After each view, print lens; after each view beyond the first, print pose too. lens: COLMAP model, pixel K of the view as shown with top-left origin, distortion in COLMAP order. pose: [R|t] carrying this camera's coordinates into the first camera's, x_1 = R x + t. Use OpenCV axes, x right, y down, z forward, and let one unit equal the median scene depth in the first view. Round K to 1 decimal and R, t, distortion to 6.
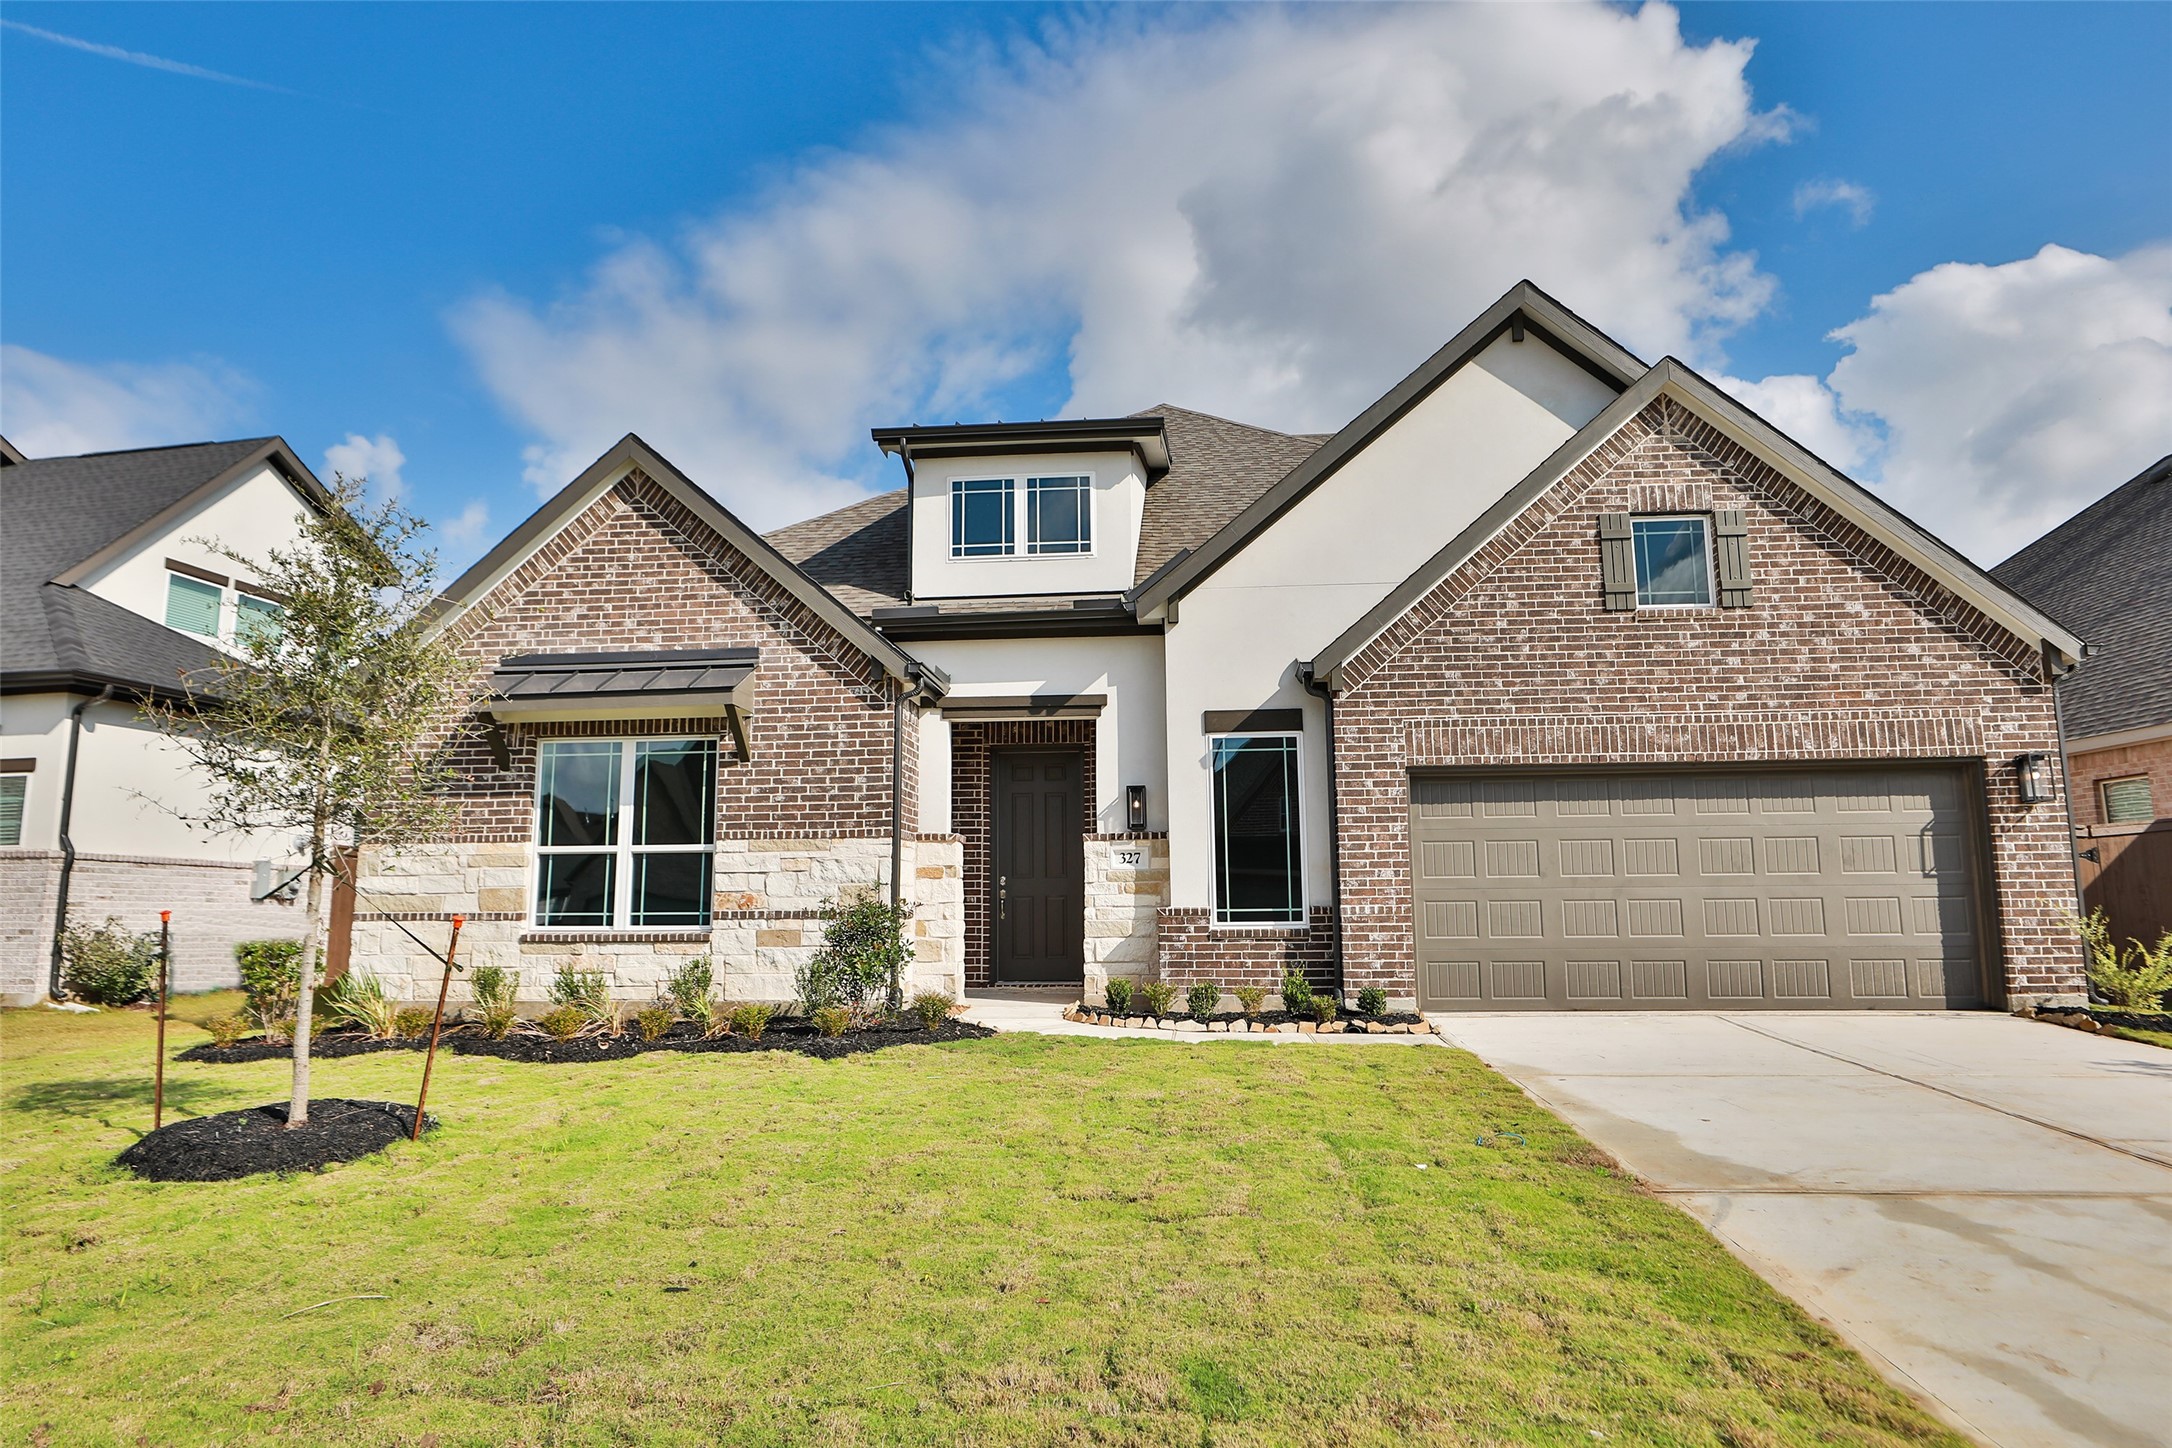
lens RADIAL K [[1148.2, 0, 1079.3], [0, 1148.2, 728.1], [0, 0, 1]] dist [0.000759, -0.000096]
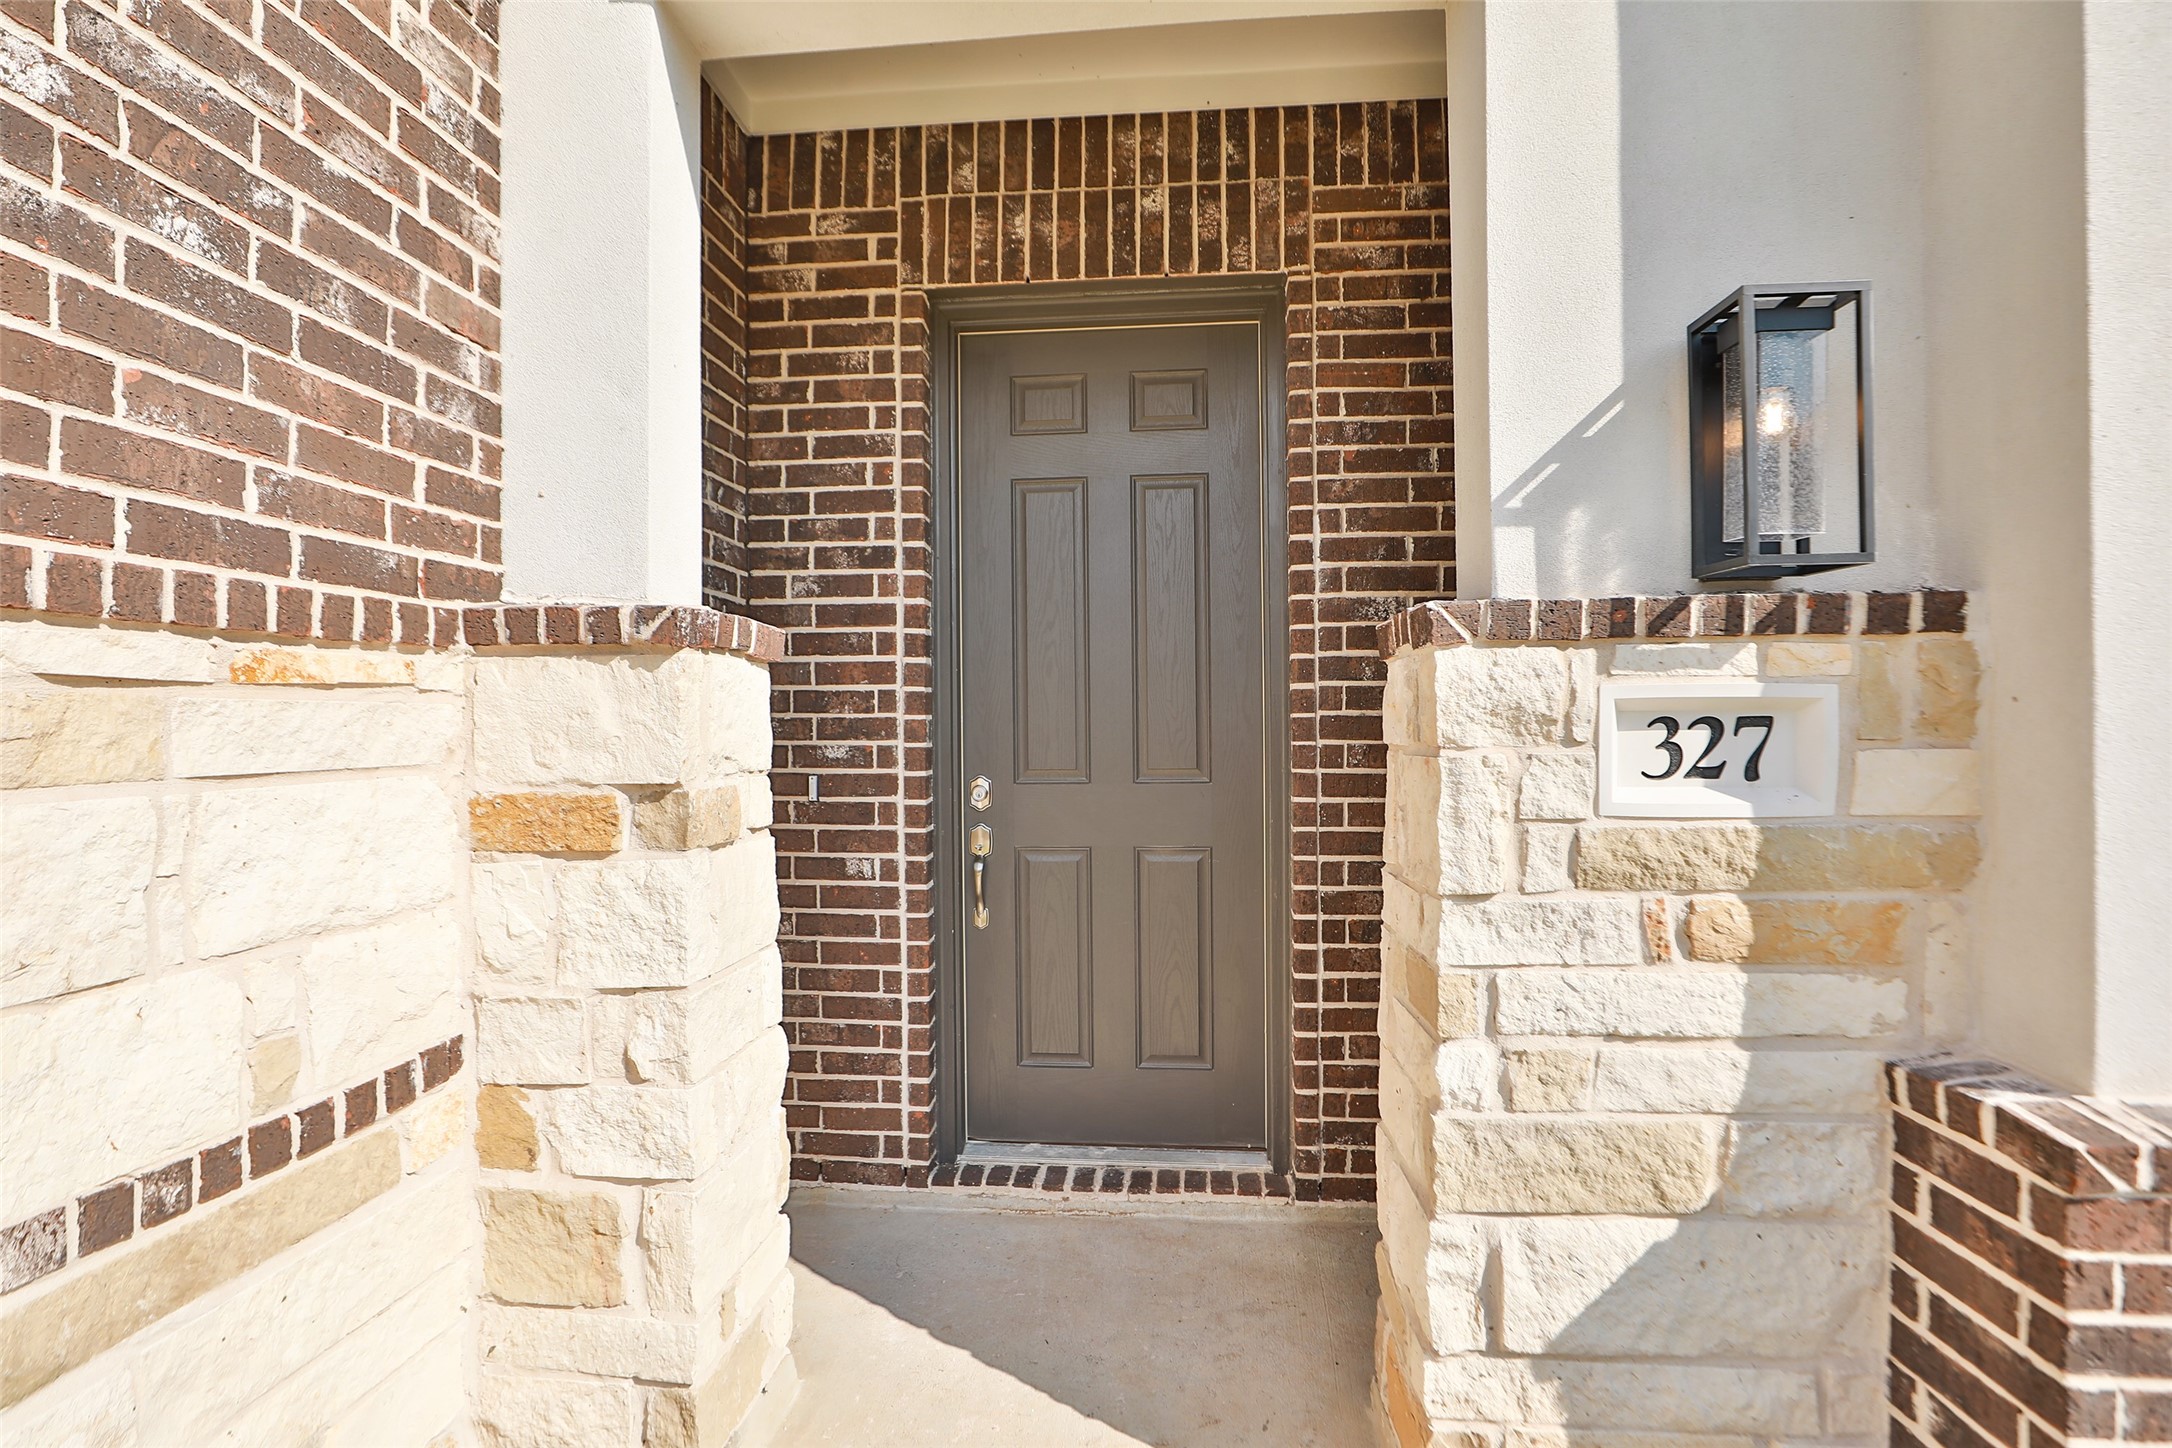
lens RADIAL K [[967.0, 0, 1077.3], [0, 967.0, 723.4], [0, 0, 1]] dist [0.005525, -0.000507]
pose [[0.999962, -0.000080, -0.008740, -0.045773], [0.001504, 0.986601, 0.163145, 0.085910], [0.008609, -0.163152, 0.986563, 0.854113]]
